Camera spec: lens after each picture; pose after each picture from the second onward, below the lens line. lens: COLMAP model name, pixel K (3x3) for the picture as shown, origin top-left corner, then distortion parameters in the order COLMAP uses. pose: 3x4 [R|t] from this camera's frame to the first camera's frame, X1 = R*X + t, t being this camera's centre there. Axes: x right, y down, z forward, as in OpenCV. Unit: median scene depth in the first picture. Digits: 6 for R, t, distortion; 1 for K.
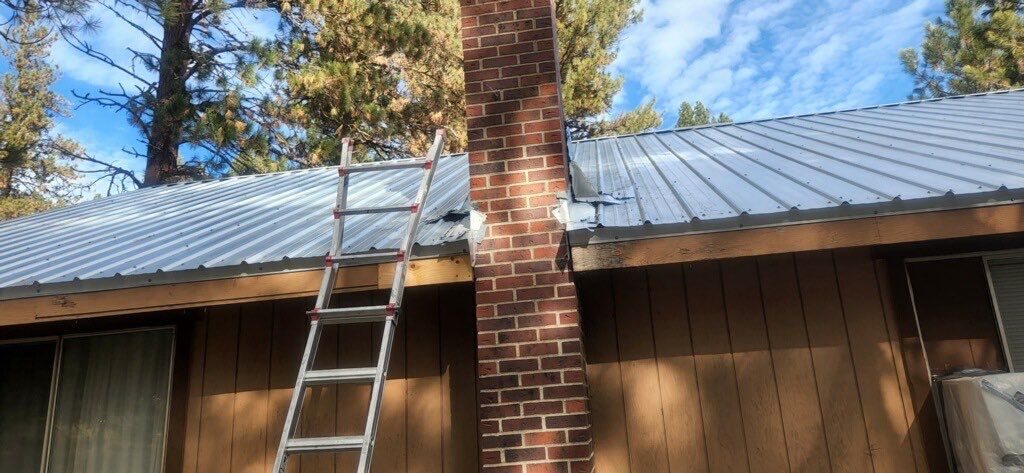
lens RADIAL K [[685.7, 0, 525.5], [0, 685.7, 222.5], [0, 0, 1]] dist [0.045748, 0.000059]
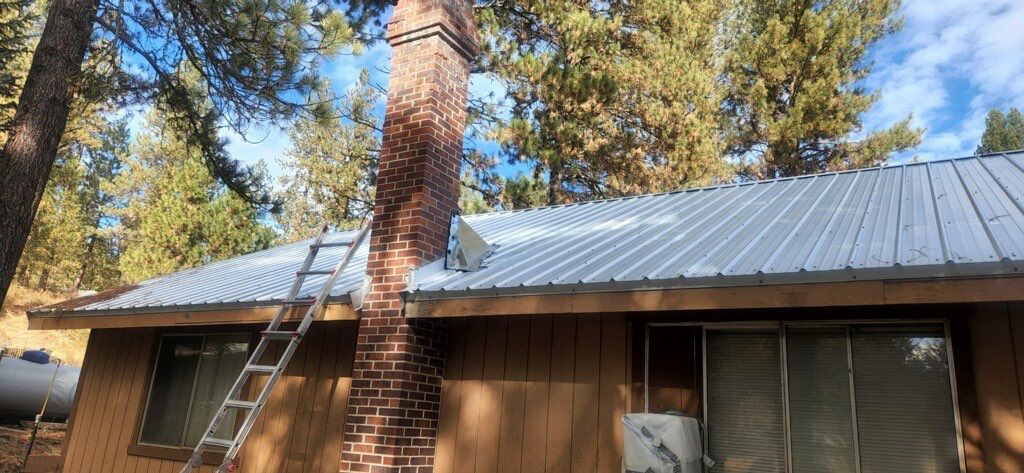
lens RADIAL K [[685.7, 0, 525.5], [0, 685.7, 222.5], [0, 0, 1]] dist [0.045748, 0.000059]
pose [[0.912183, 0.009194, -0.409680, 0.912023], [-0.018444, 0.999656, -0.018635, -0.115910], [0.409368, 0.024554, 0.912039, -0.309529]]
